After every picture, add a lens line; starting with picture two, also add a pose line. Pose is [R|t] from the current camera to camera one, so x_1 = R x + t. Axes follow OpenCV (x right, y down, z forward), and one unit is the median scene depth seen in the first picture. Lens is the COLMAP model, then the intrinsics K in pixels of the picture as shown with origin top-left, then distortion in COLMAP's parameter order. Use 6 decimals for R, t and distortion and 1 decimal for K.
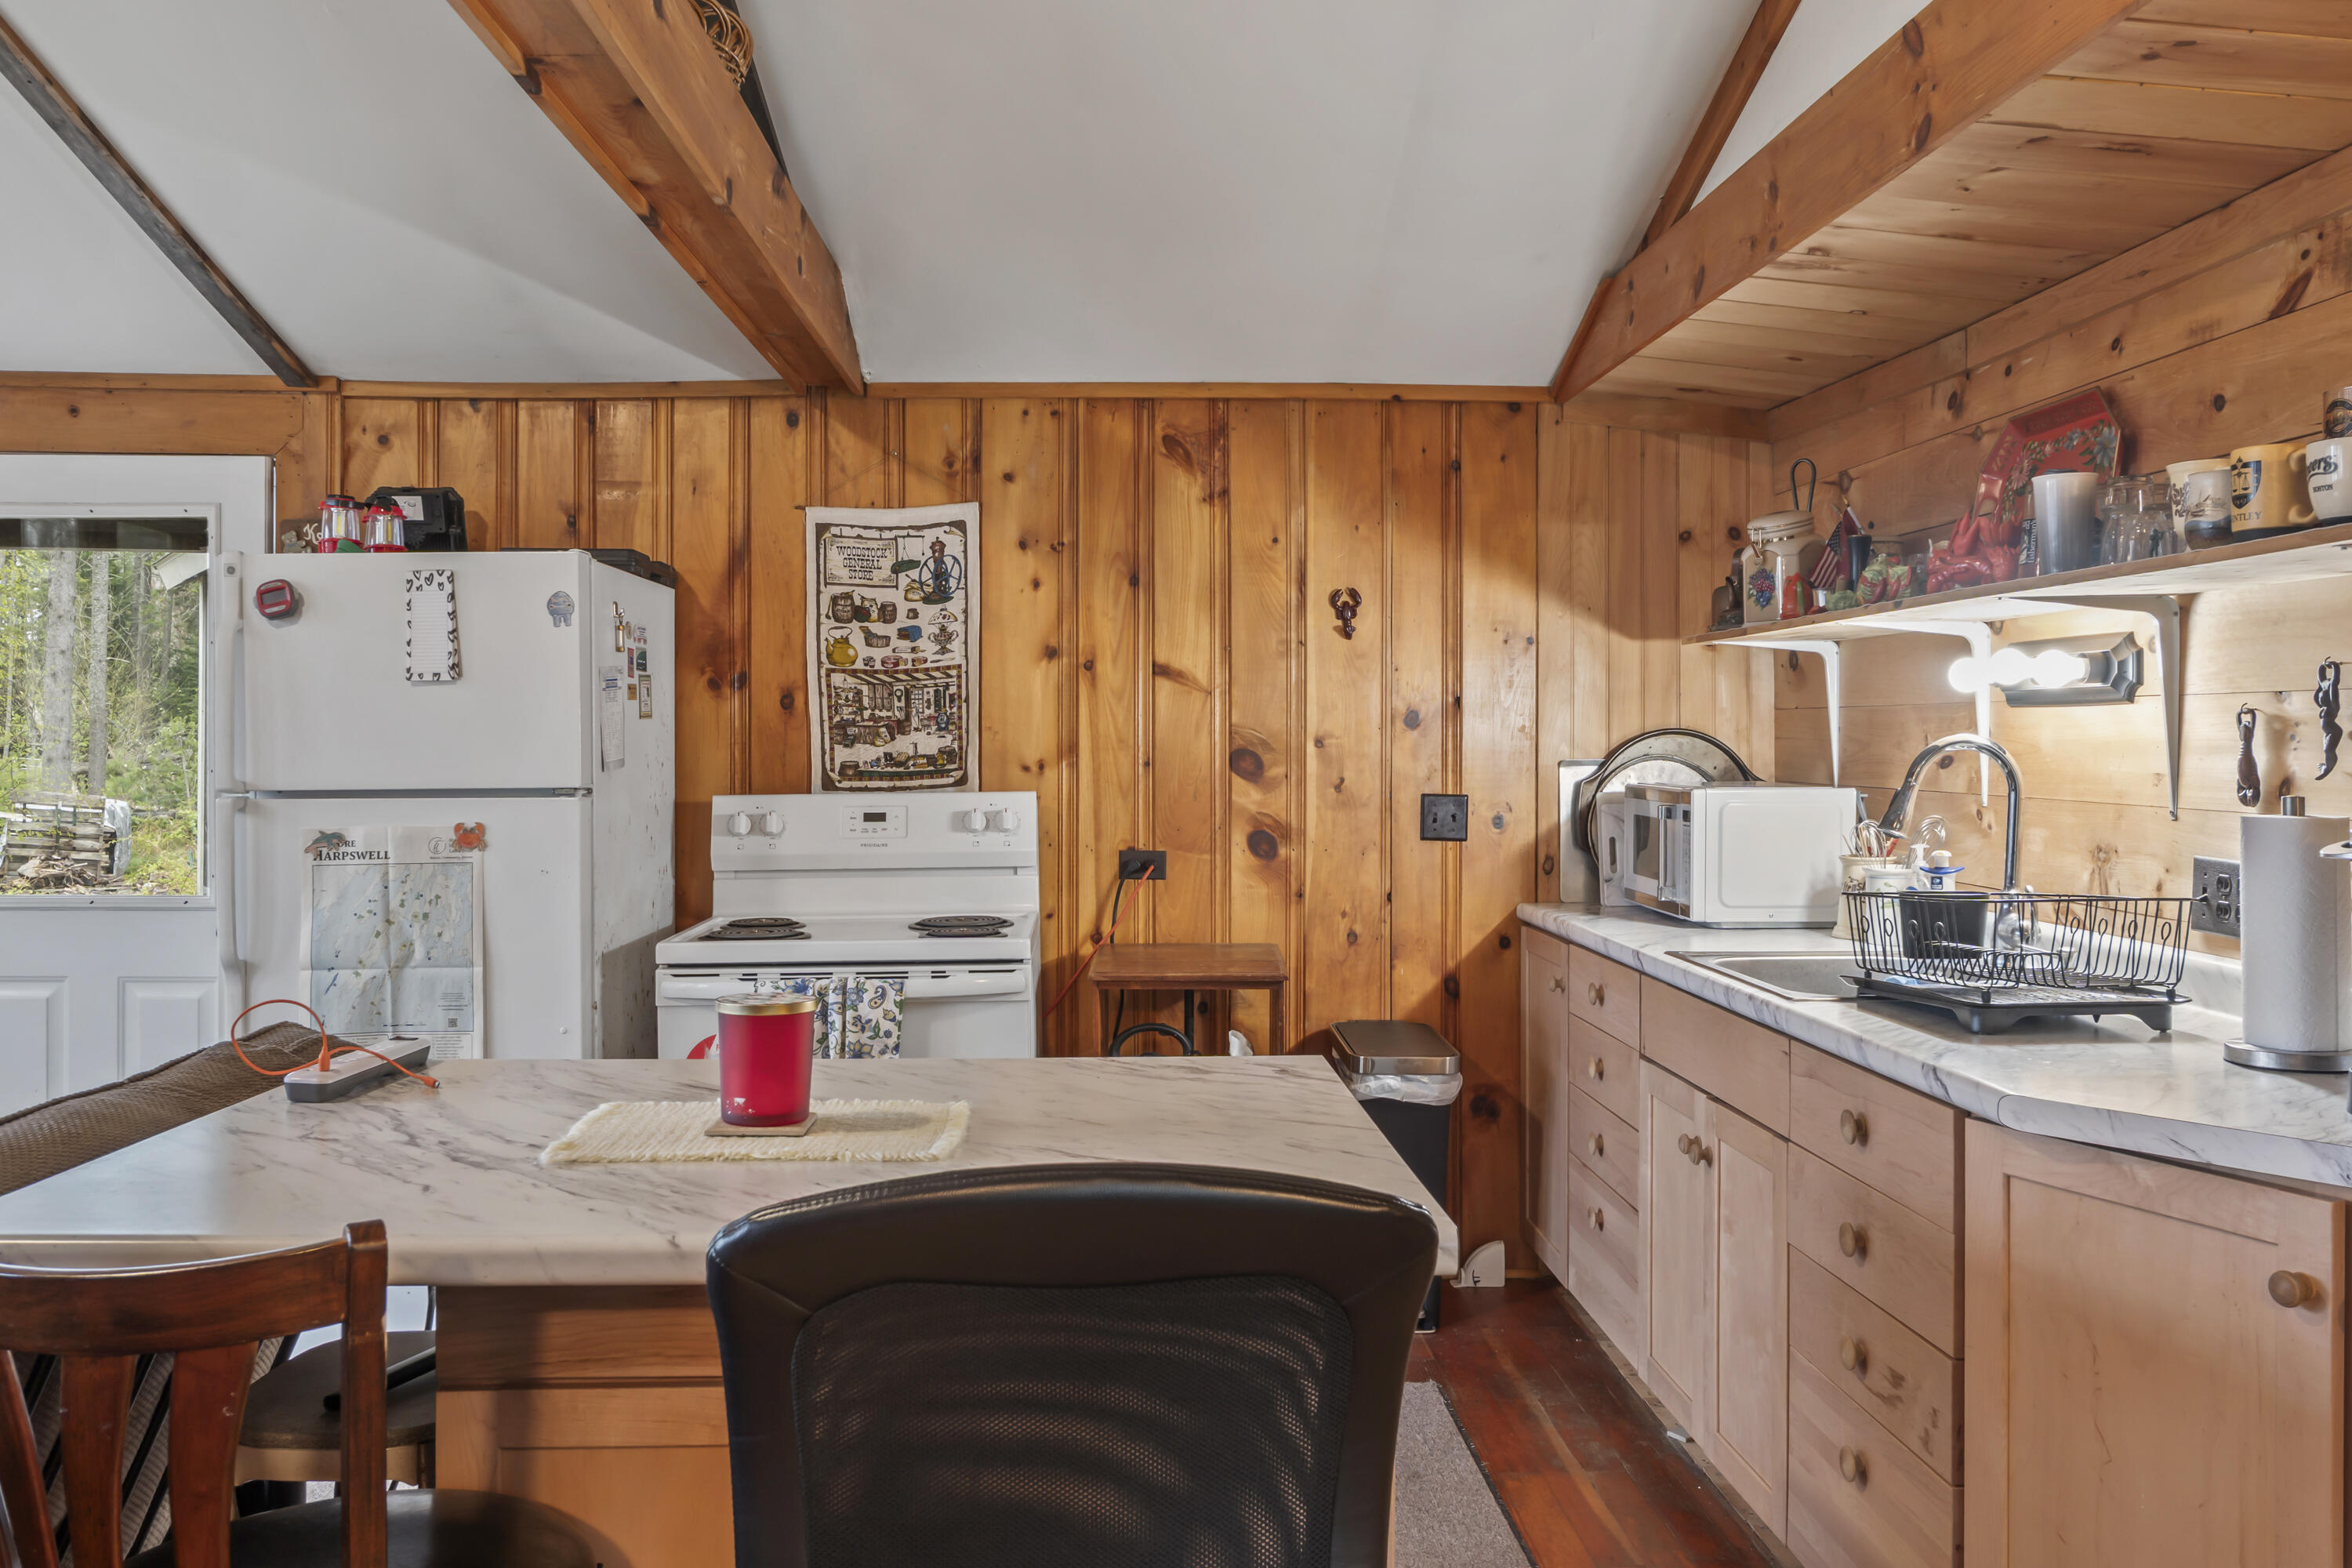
lens RADIAL K [[1843.0, 0, 1179.4], [0, 1843.0, 772.1], [0, 0, 1]] dist [-0.007546, 0.002851]
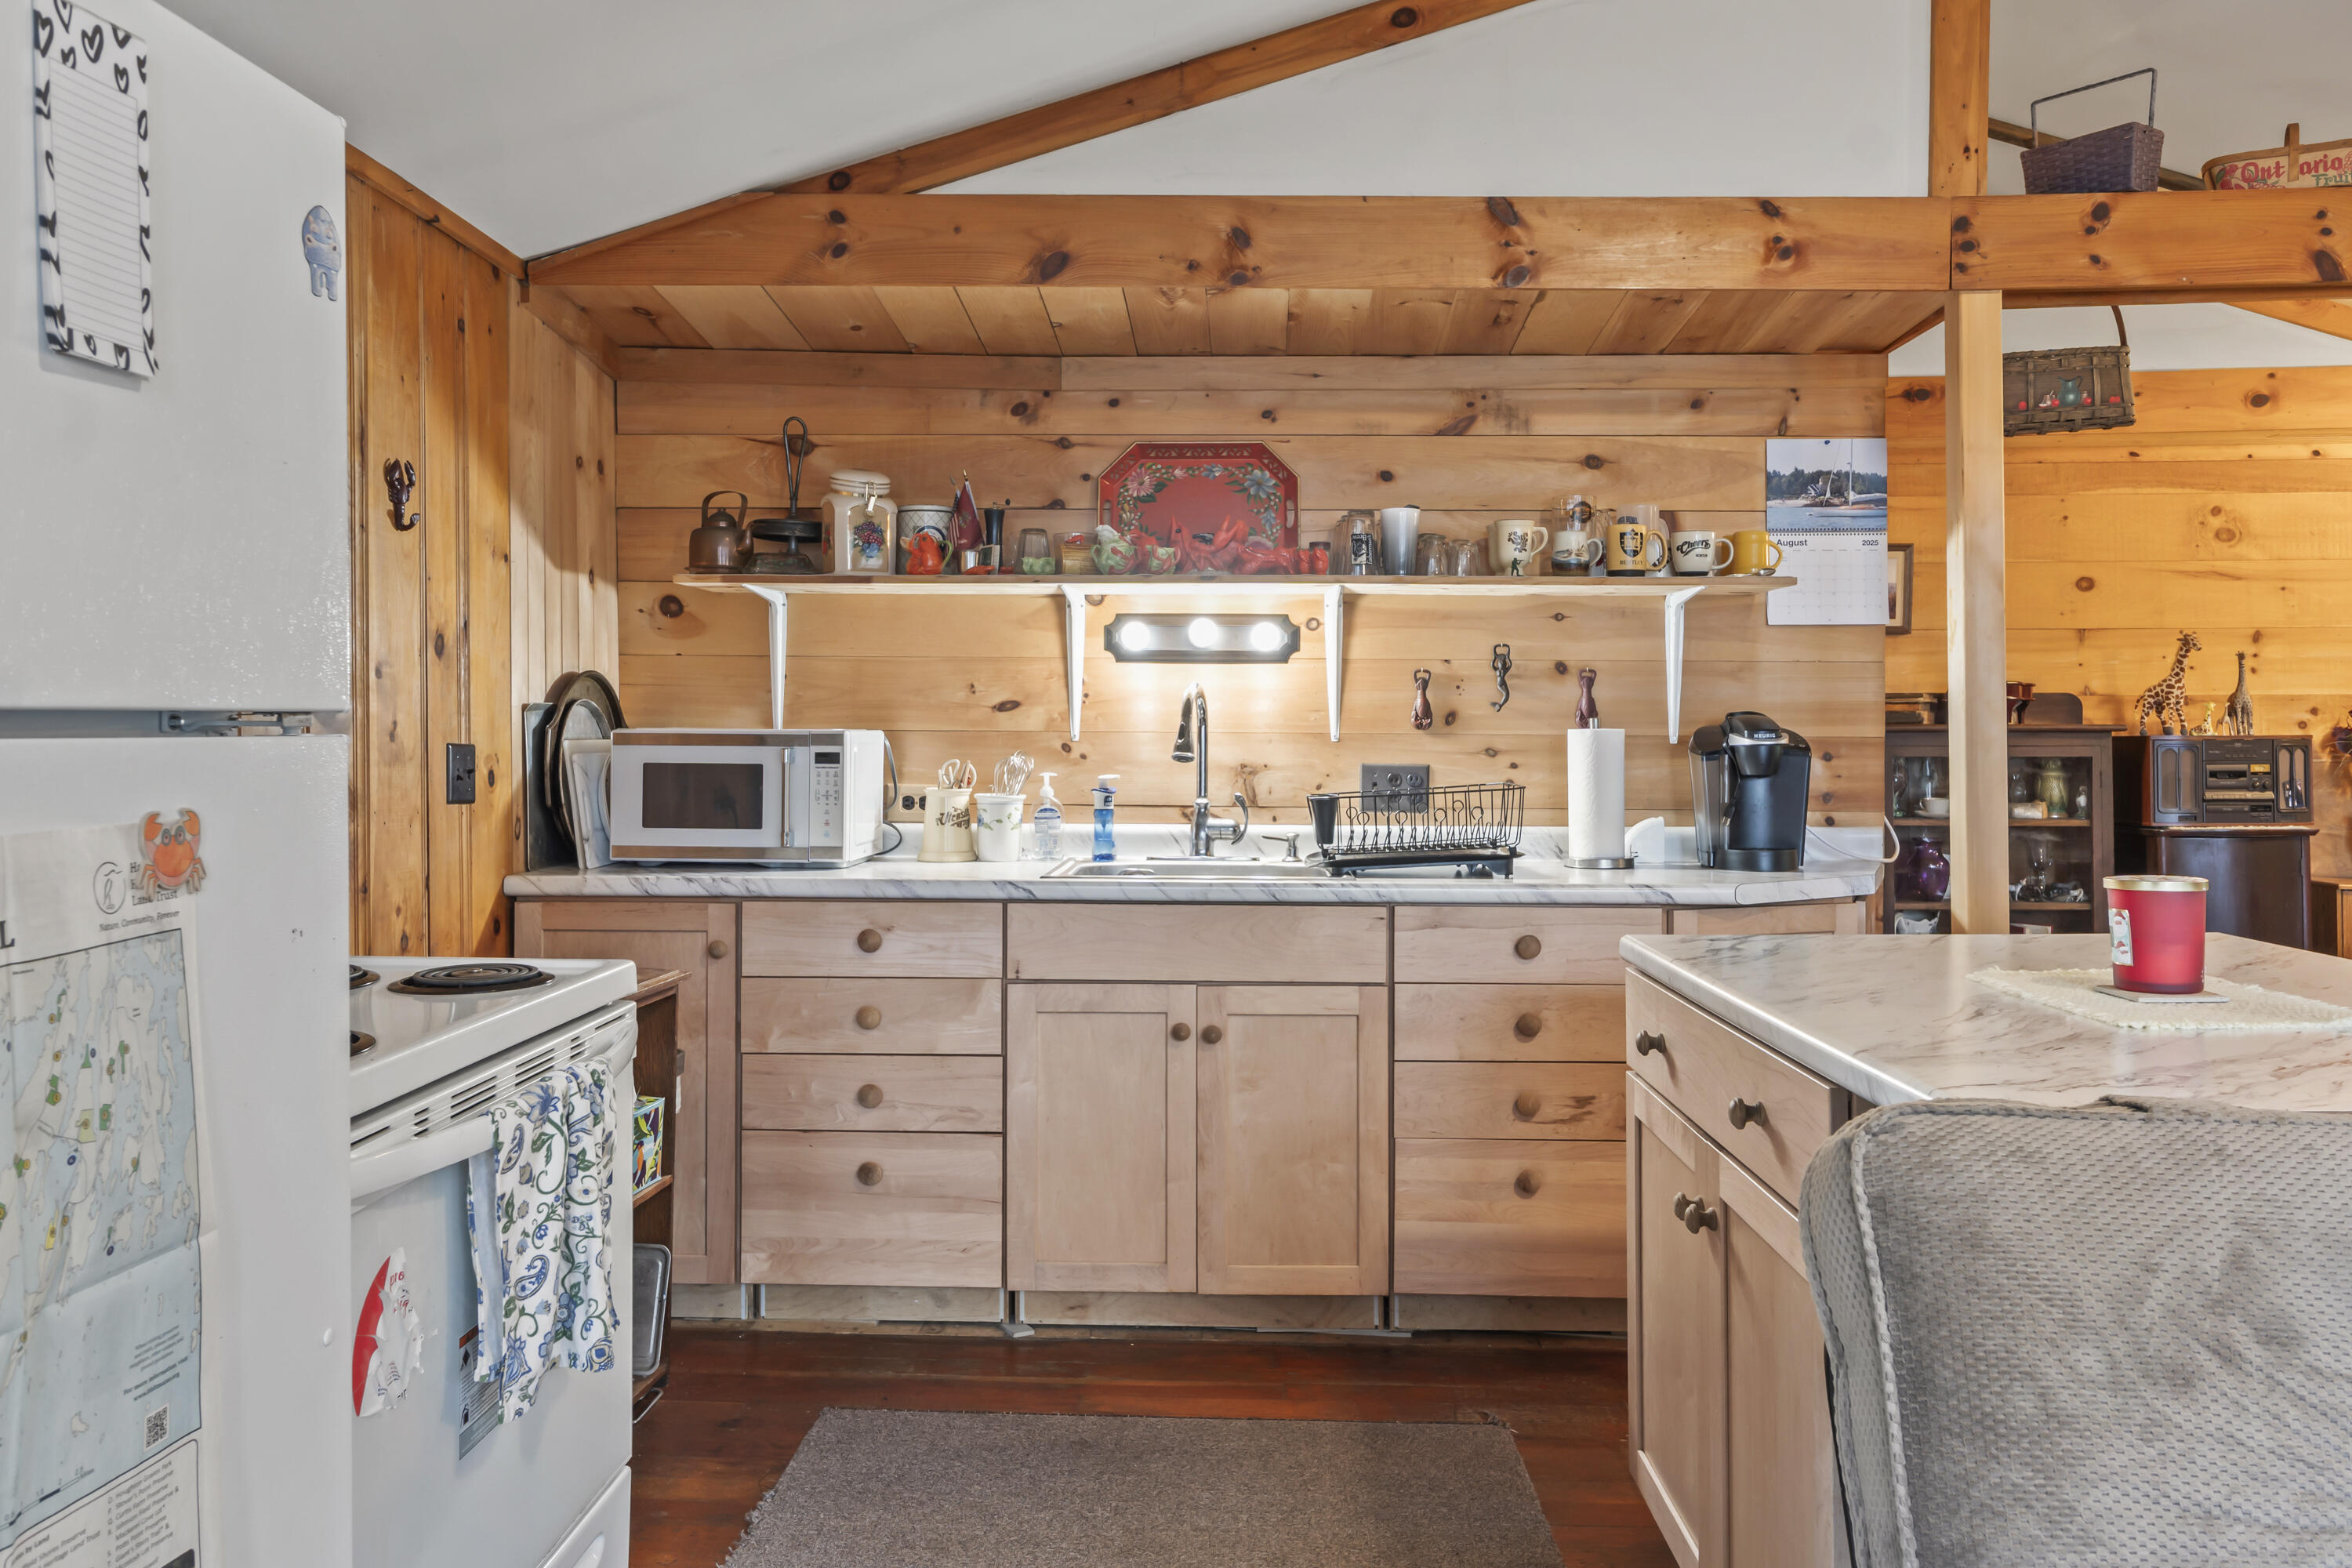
lens RADIAL K [[1692.2, 0, 1197.6], [0, 1692.2, 717.2], [0, 0, 1]] dist [0.004556, 0.000719]
pose [[0.080647, 0.010312, 0.996689, -0.581351], [0.014025, 0.999836, -0.011479, 0.014144], [-0.996644, 0.014904, 0.080489, 0.675314]]
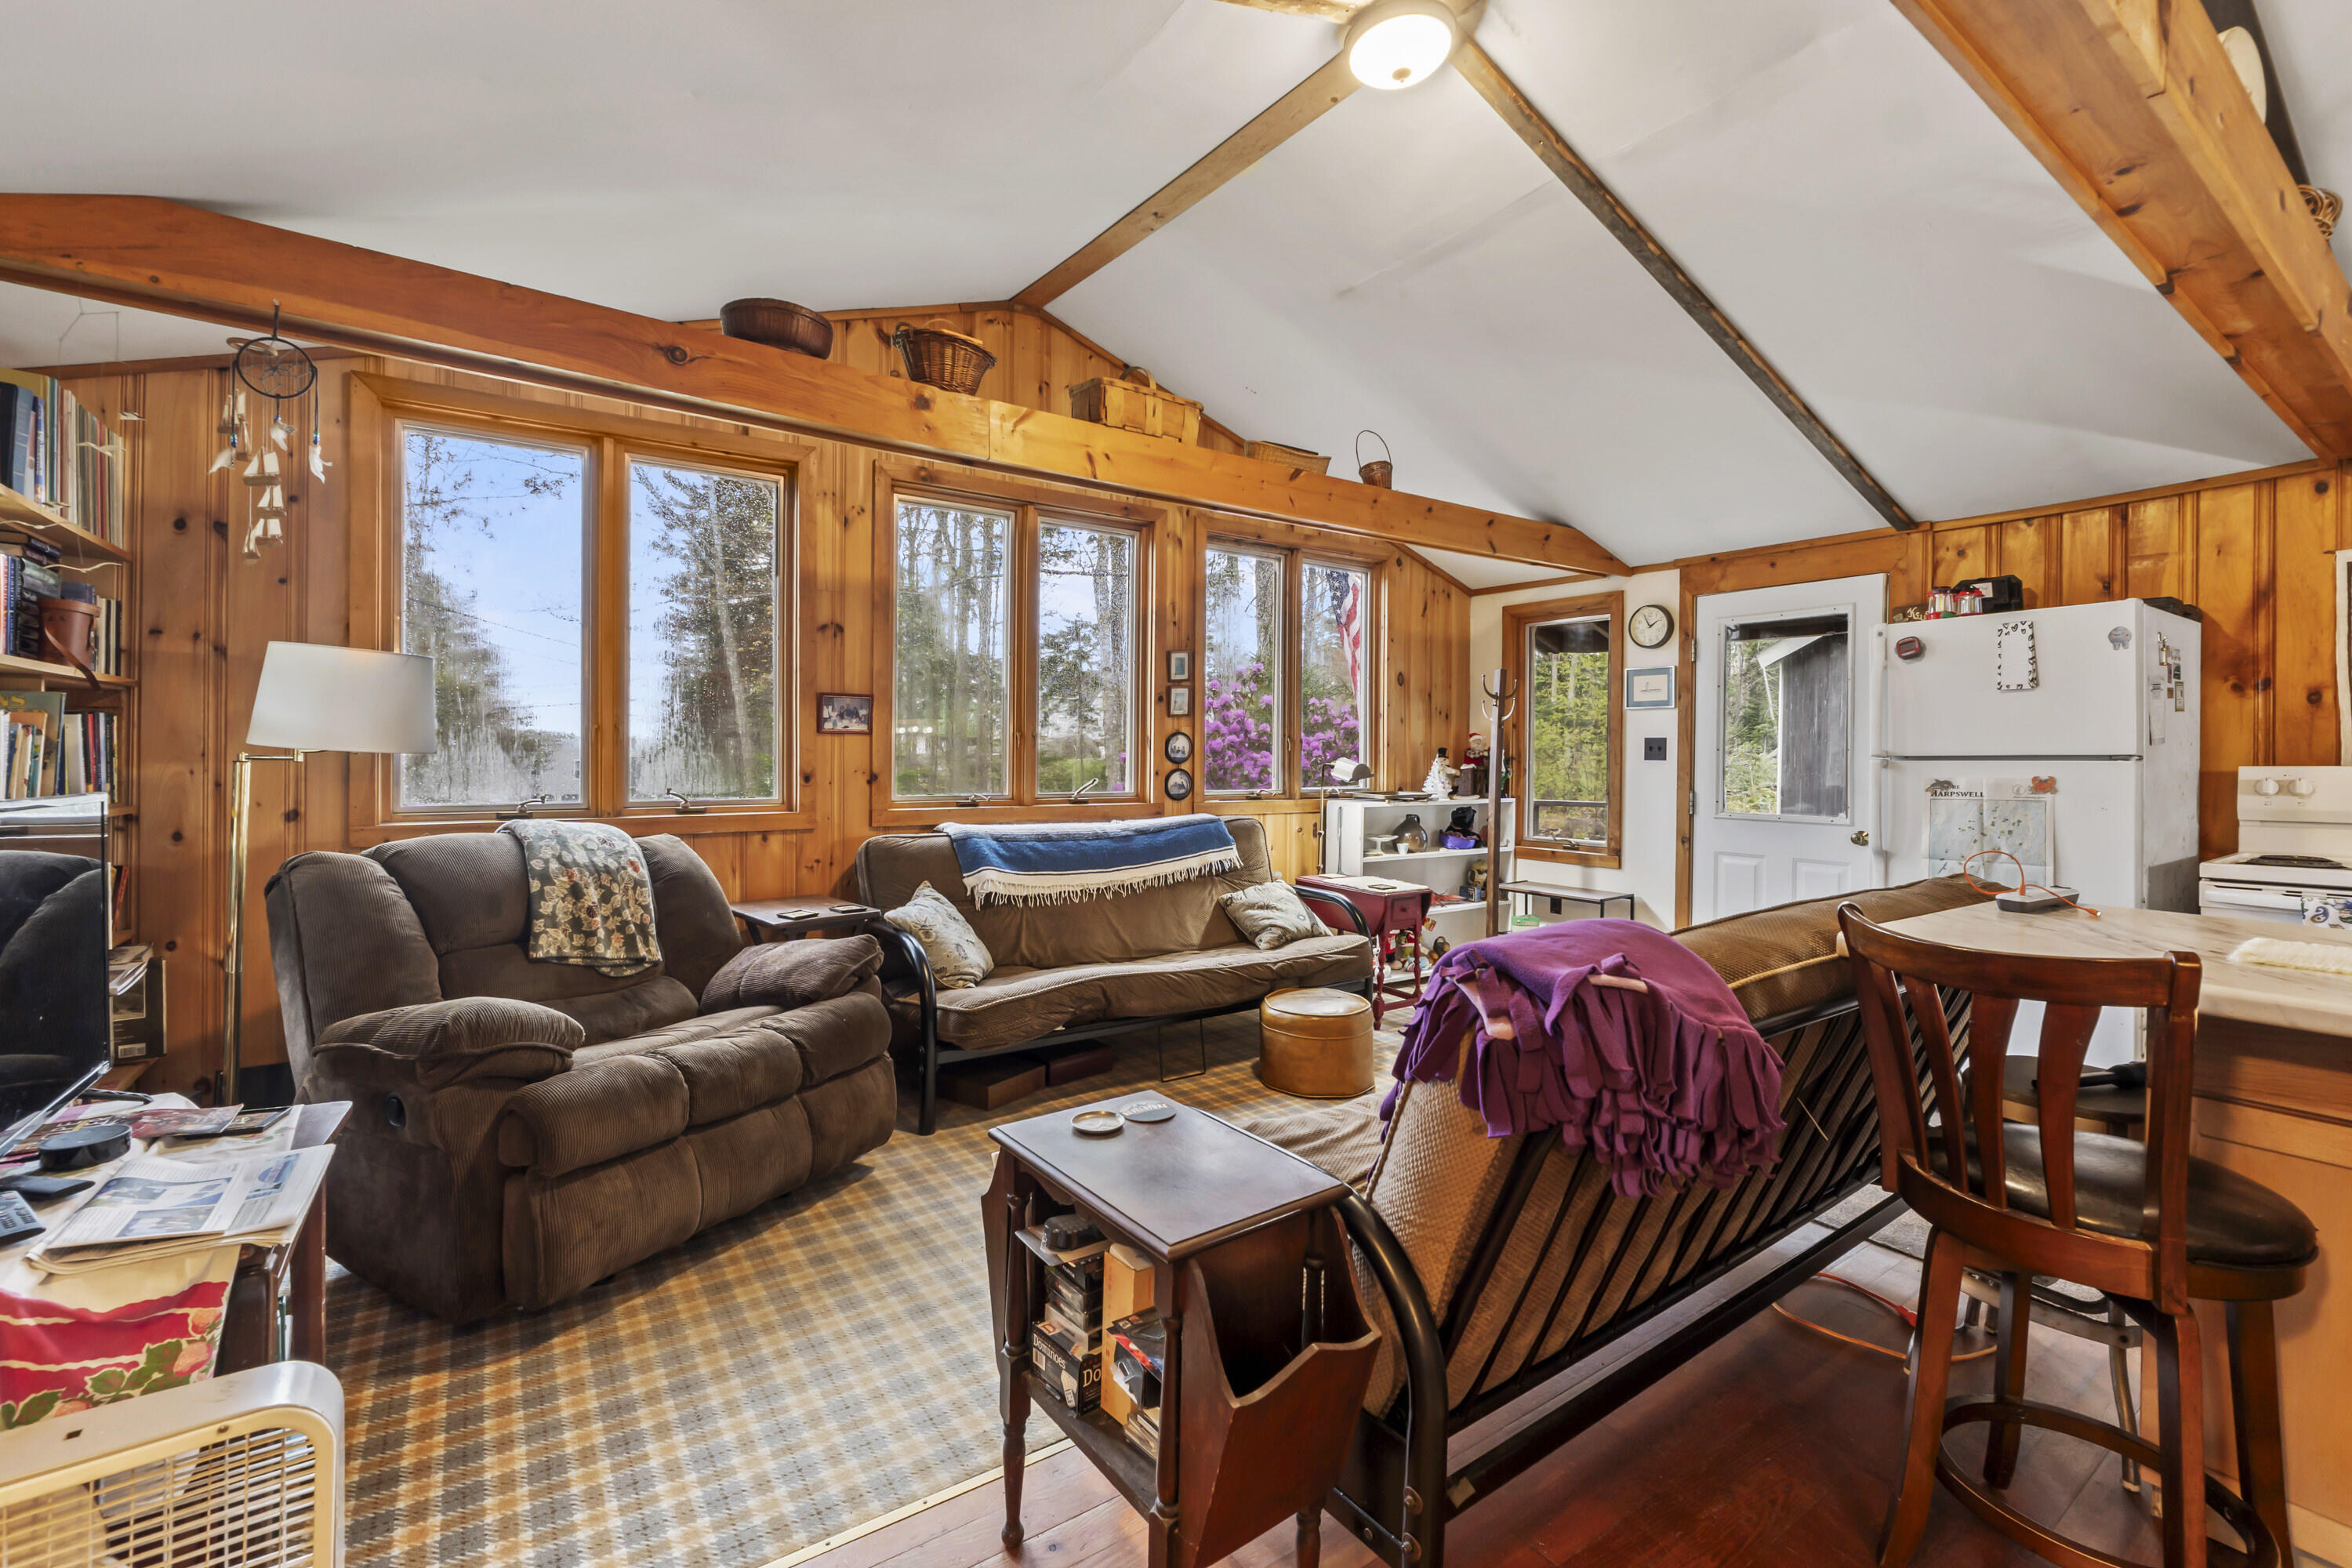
lens RADIAL K [[995.2, 0, 1186.2], [0, 995.2, 757.5], [0, 0, 1]] dist [-0.008374, 0.000937]
pose [[0.535921, 0.003874, -0.844260, -0.048952], [-0.017654, 0.999822, -0.006618, 0.025680], [0.844084, 0.018452, 0.535894, -0.082660]]
